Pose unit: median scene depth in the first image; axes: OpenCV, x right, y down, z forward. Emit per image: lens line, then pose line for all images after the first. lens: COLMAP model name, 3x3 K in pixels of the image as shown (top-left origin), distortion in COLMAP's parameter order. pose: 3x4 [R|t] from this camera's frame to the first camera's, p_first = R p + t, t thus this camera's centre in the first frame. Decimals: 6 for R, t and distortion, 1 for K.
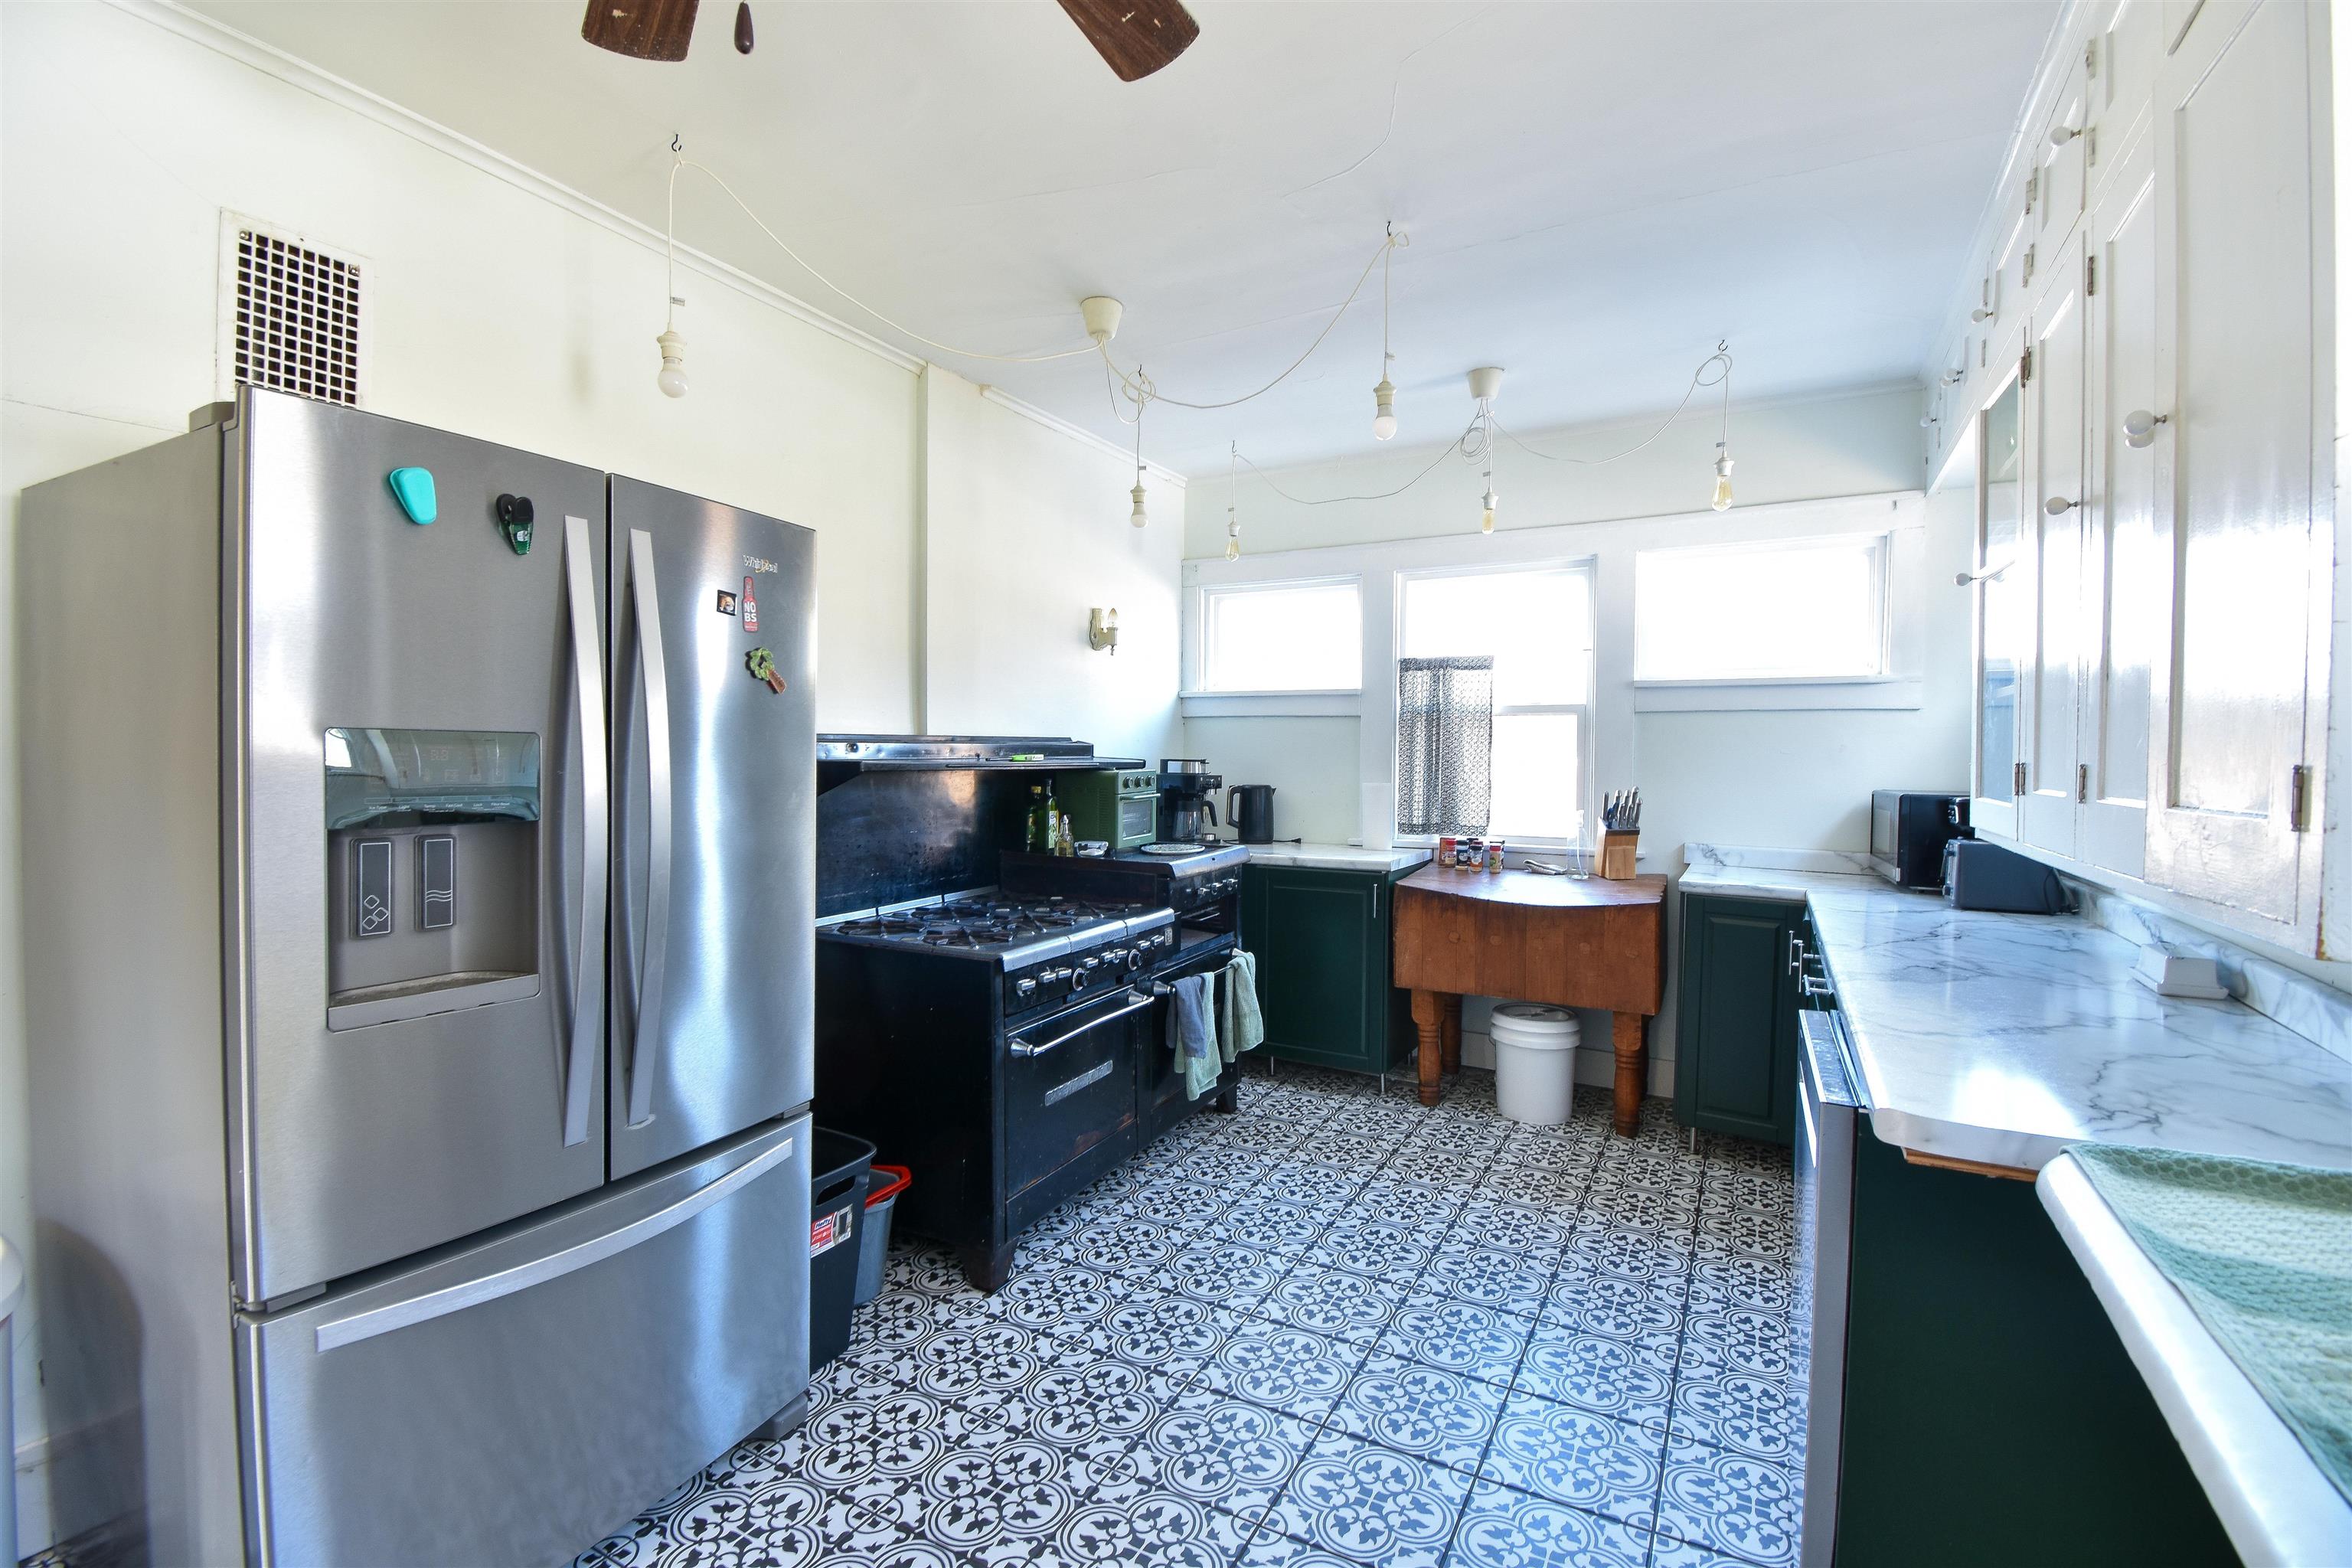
lens RADIAL K [[1017.1, 0, 1174.6], [0, 1017.1, 786.4], [0, 0, 1]] dist [-0.009059, -0.023455]
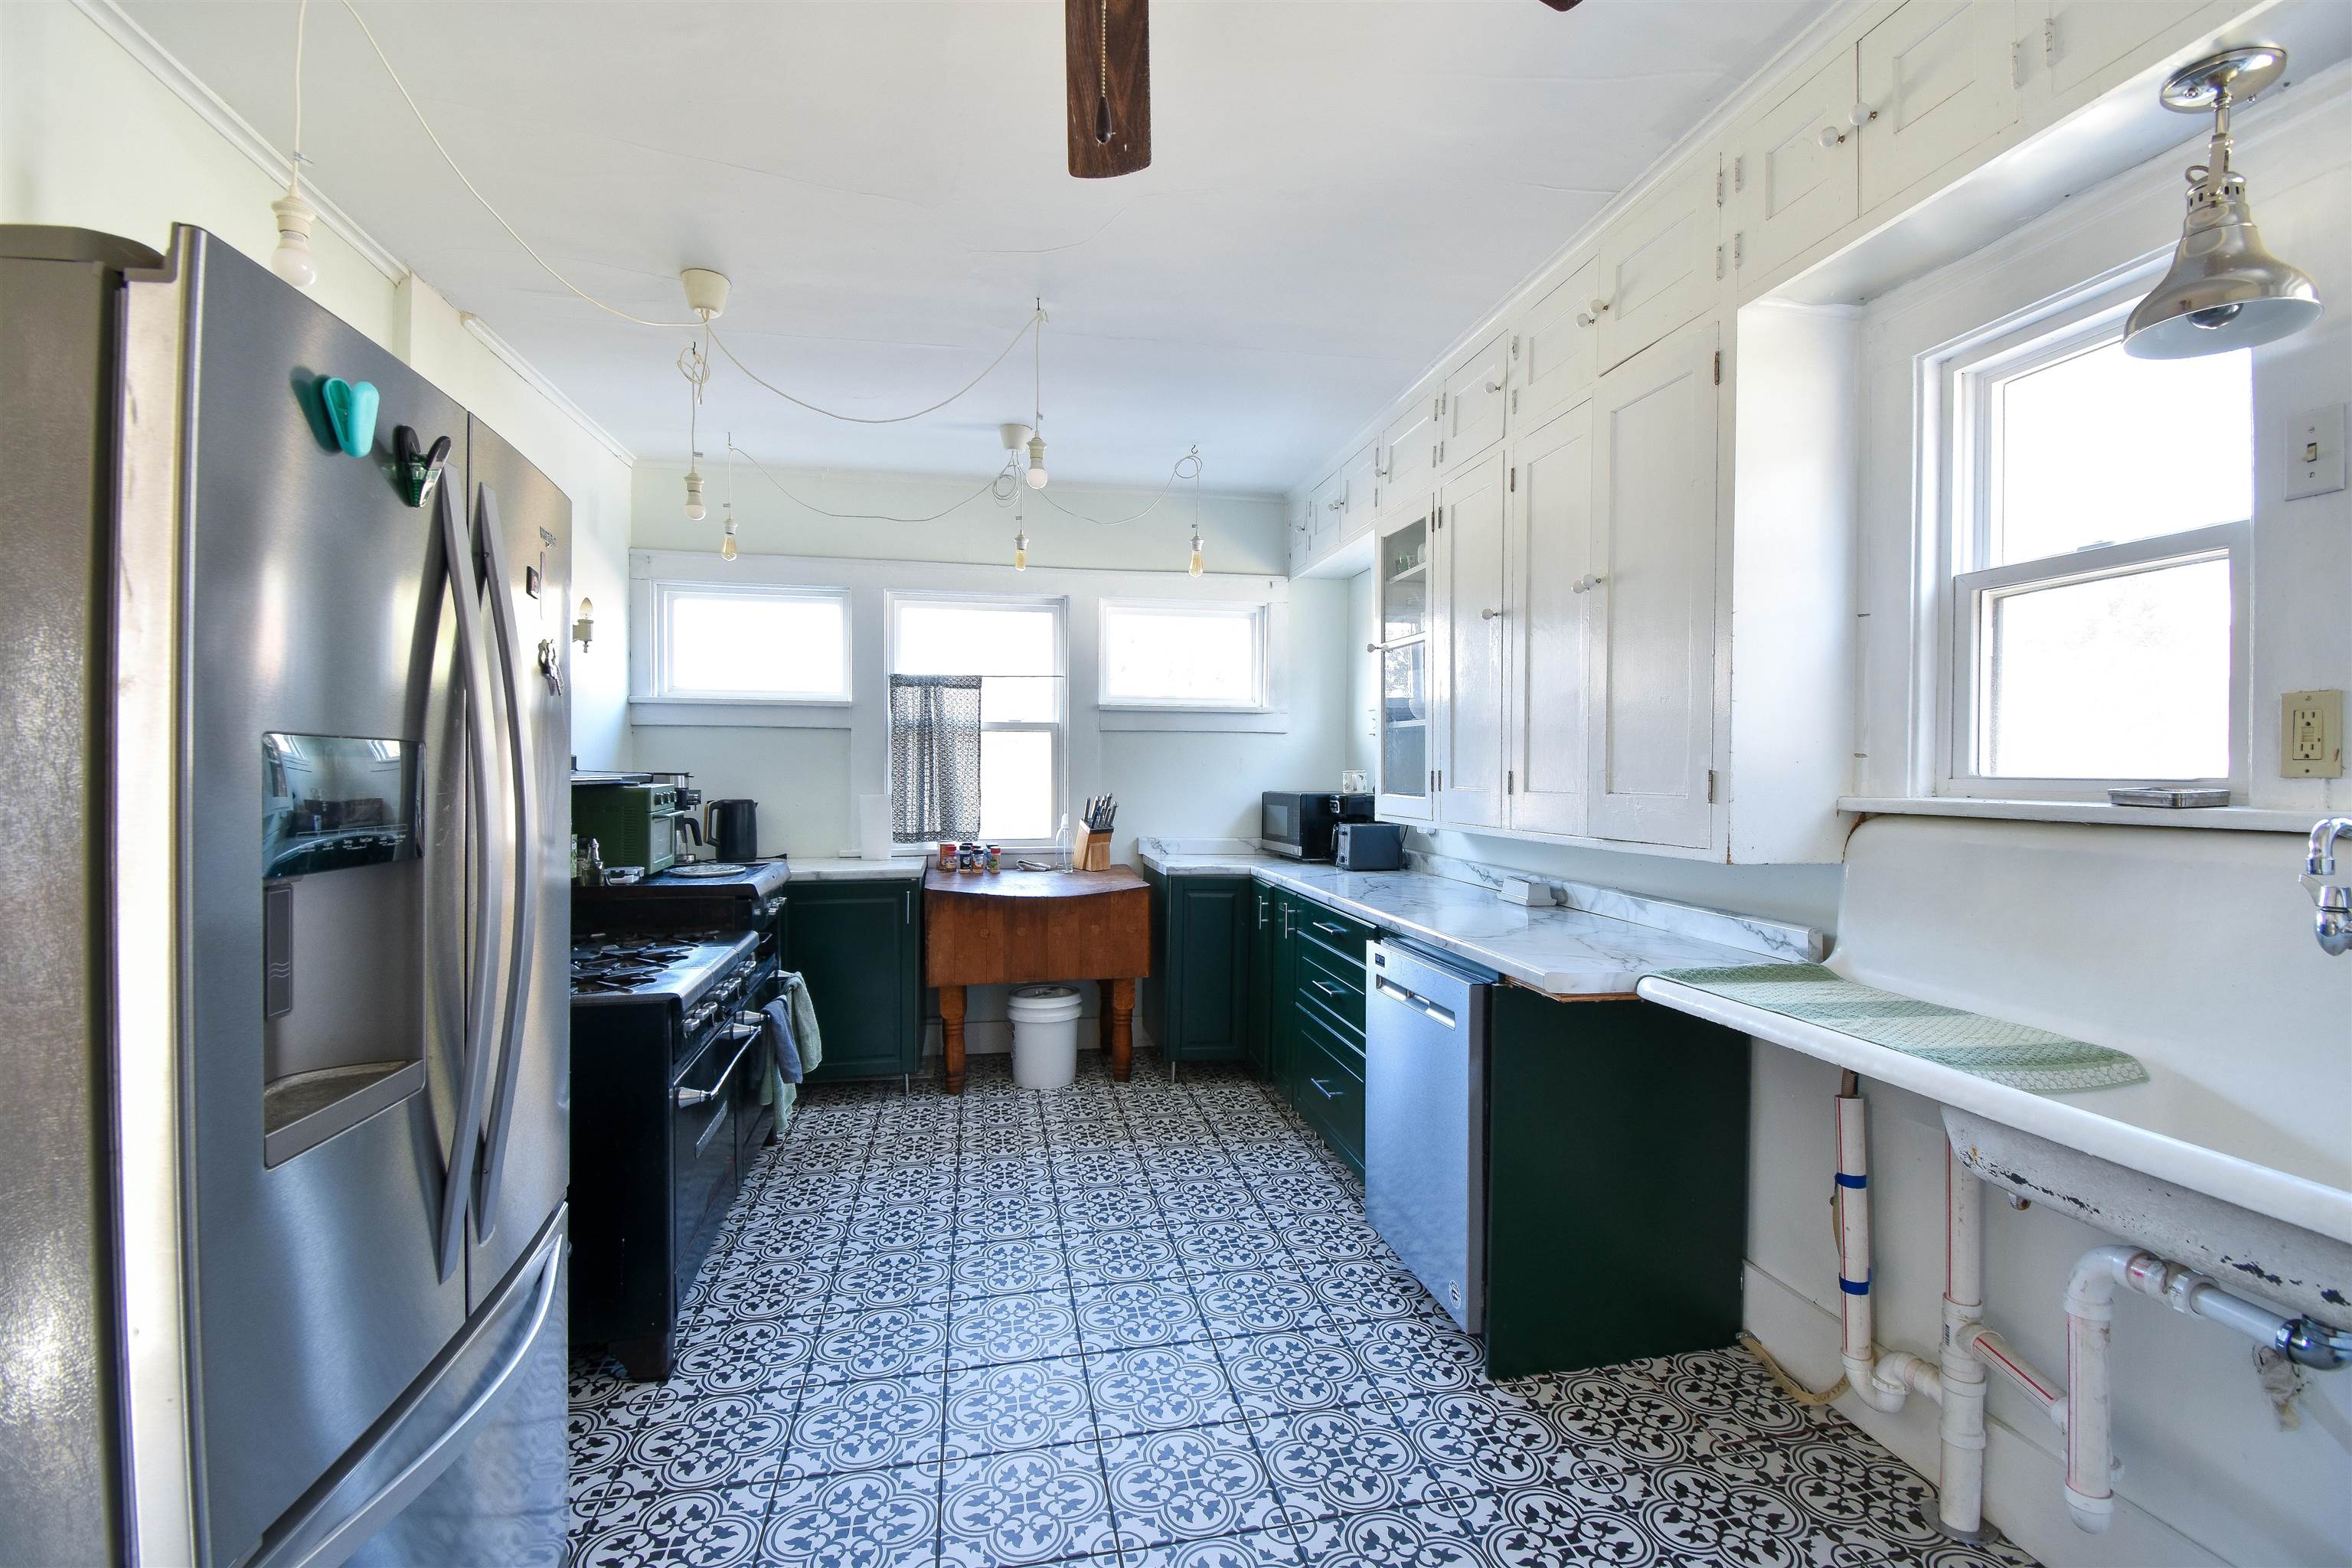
lens RADIAL K [[1034.0, 0, 1181.1], [0, 1034.0, 780.1], [0, 0, 1]] dist [0.027762, -0.032242]
pose [[0.761423, -0.011364, 0.648155, -0.255756], [0.023192, 0.999684, -0.009717, -0.000609], [-0.647840, 0.022431, 0.761446, 0.006450]]
